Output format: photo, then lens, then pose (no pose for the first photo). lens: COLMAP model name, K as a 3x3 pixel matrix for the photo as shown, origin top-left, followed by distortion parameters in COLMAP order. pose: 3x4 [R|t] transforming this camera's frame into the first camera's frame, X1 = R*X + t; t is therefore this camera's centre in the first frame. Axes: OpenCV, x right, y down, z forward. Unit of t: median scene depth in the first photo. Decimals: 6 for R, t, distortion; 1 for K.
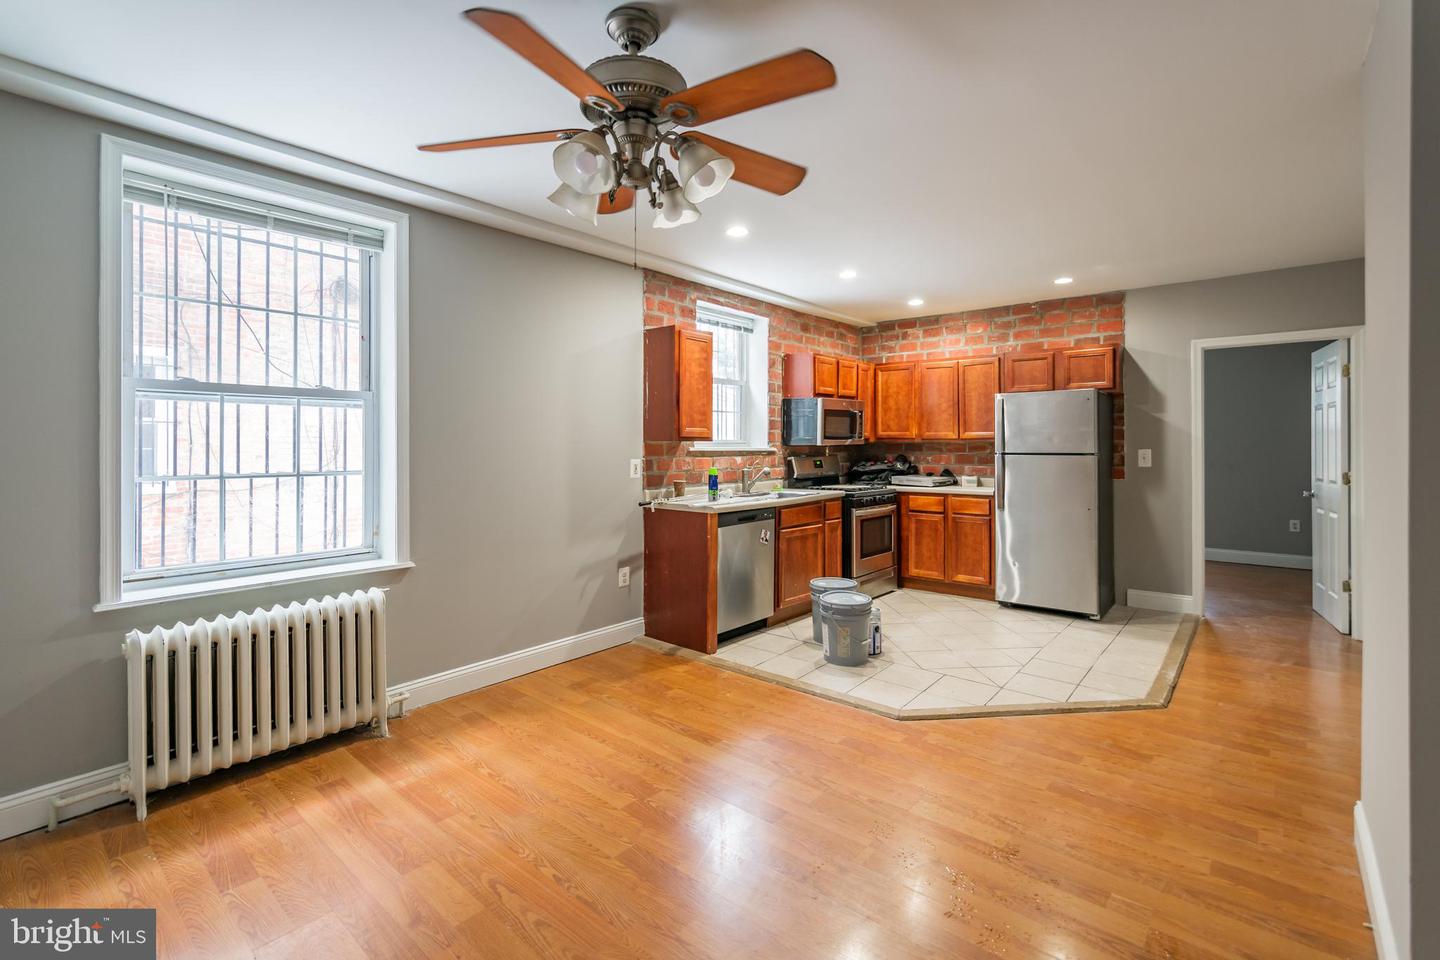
lens RADIAL K [[647.9, 0, 725.6], [0, 647.9, 443.5], [0, 0, 1]] dist [-0.000289, -0.000214]
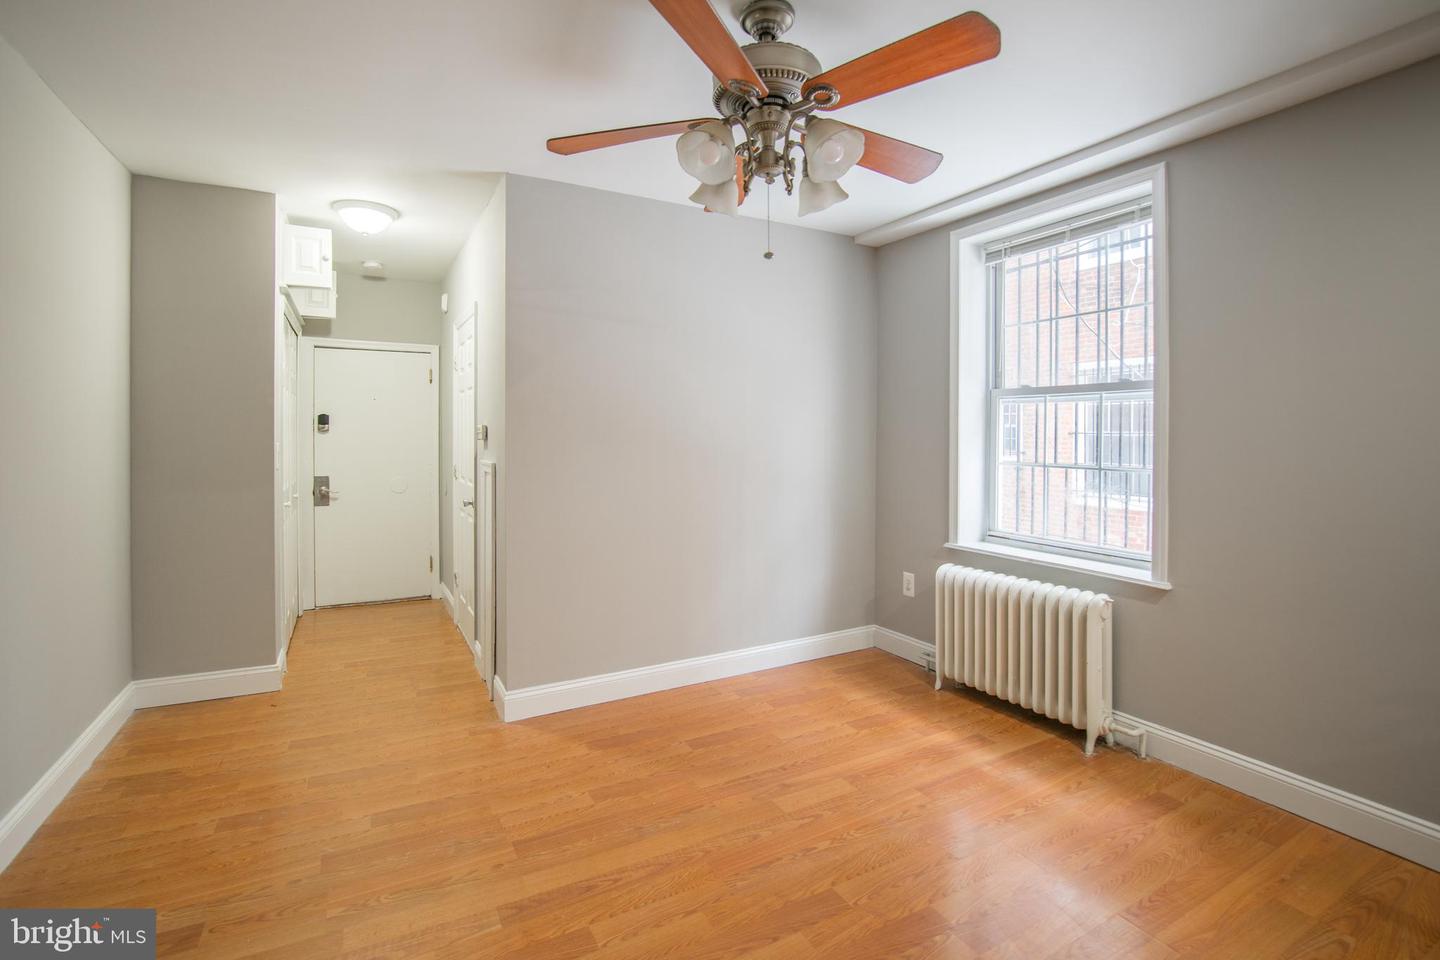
lens RADIAL K [[665.3, 0, 727.4], [0, 665.3, 436.9], [0, 0, 1]] dist [-0.014051, -0.000078]
pose [[-0.355398, 0.003545, -0.934708, 0.567427], [-0.000056, 0.999993, 0.003814, -0.005593], [0.934715, 0.001407, -0.355396, 0.894042]]
